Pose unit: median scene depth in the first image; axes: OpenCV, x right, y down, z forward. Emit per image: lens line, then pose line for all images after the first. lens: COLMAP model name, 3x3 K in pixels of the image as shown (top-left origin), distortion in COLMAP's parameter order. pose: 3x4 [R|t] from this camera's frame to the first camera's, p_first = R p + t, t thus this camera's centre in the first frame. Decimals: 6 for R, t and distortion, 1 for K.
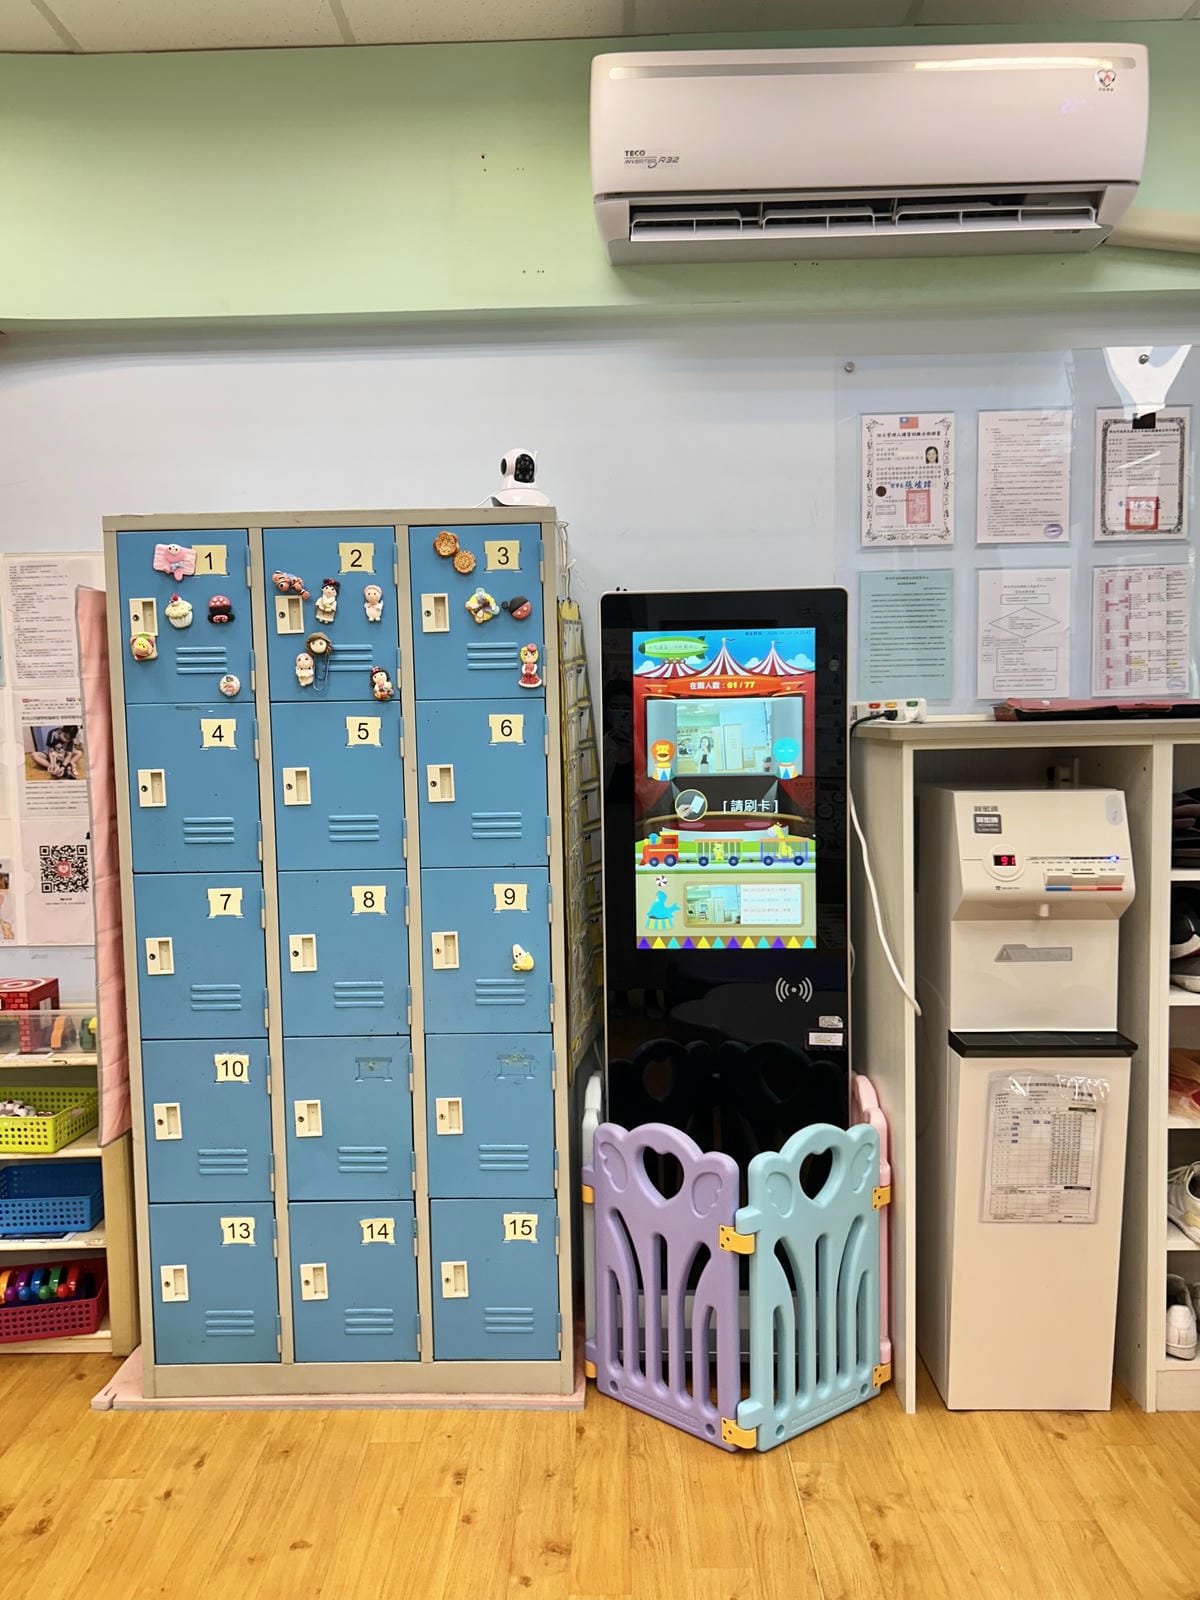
lens RADIAL K [[1220.8, 0, 591.7], [0, 1220.8, 800.4], [0, 0, 1]] dist [0.031545, -0.030452]
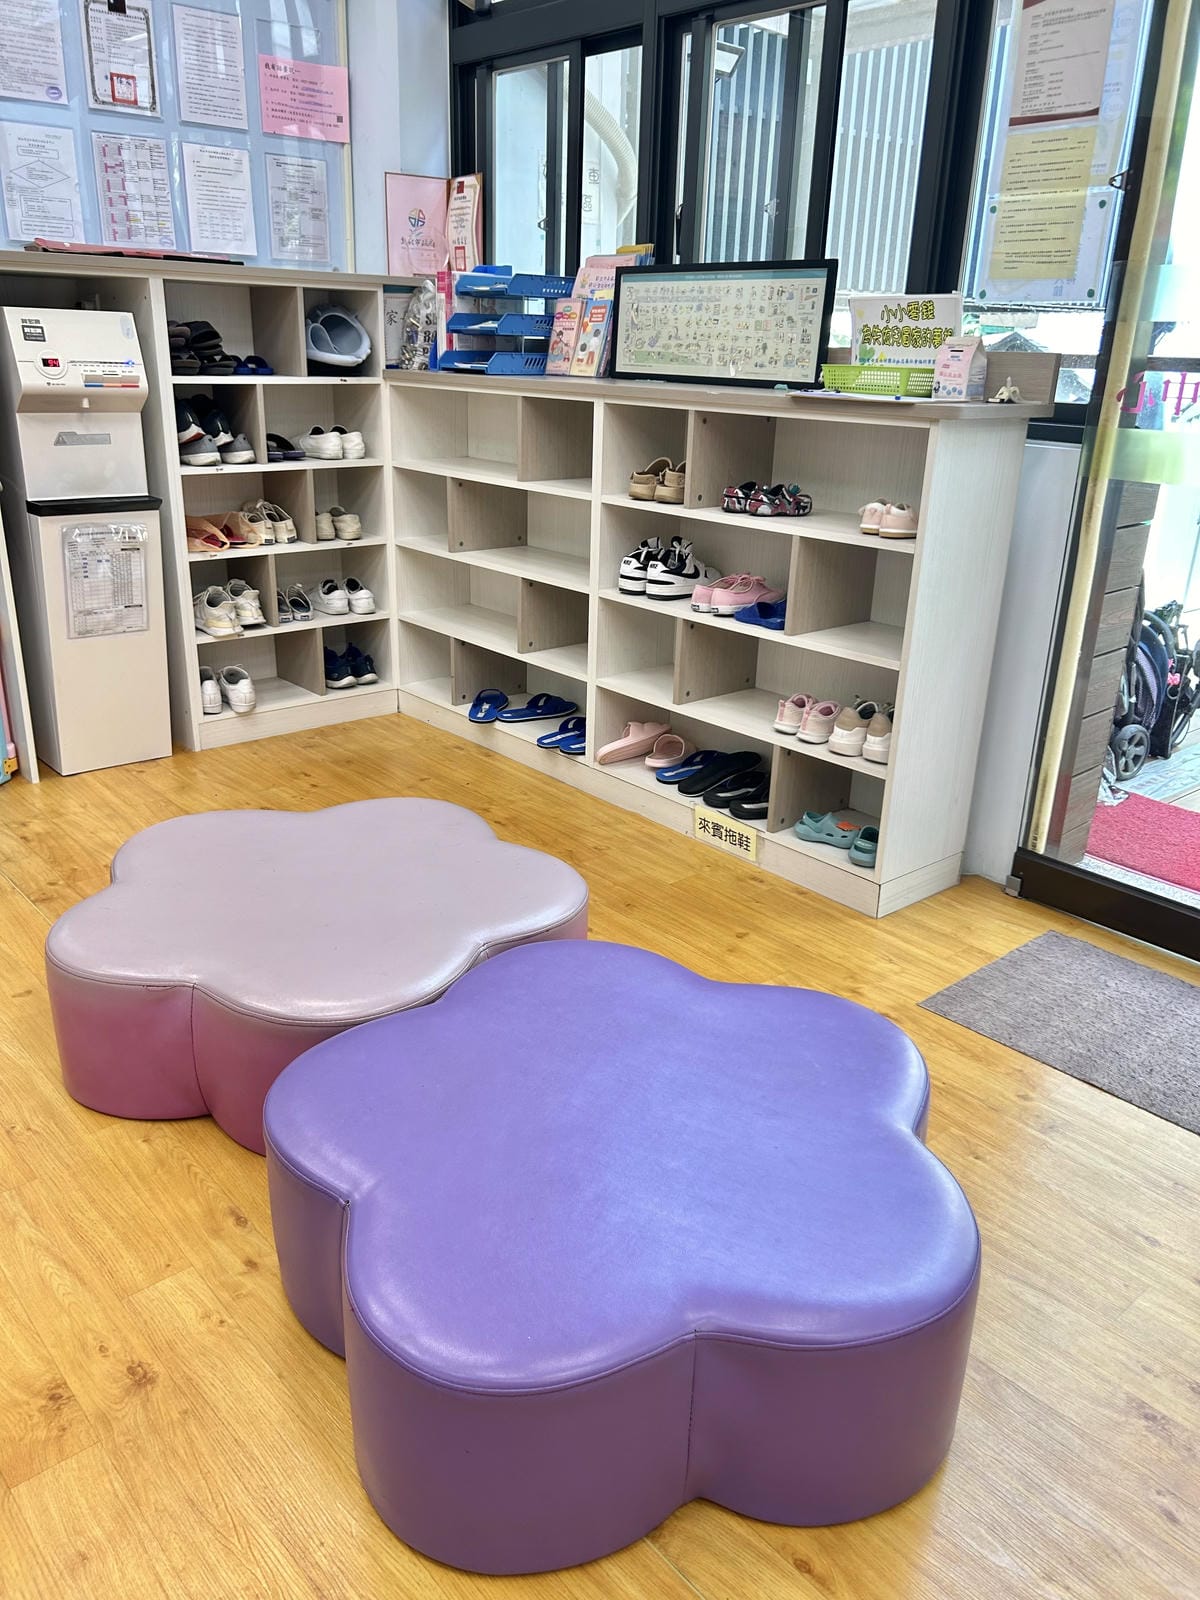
lens RADIAL K [[1220.8, 0, 588.8], [0, 1220.8, 812.3], [0, 0, 1]] dist [0.031545, -0.030452]
pose [[0.748298, -0.202704, 0.631633, -0.164423], [0.004516, 0.953704, 0.300713, 0.111017], [-0.663347, -0.222171, 0.714571, -0.441493]]
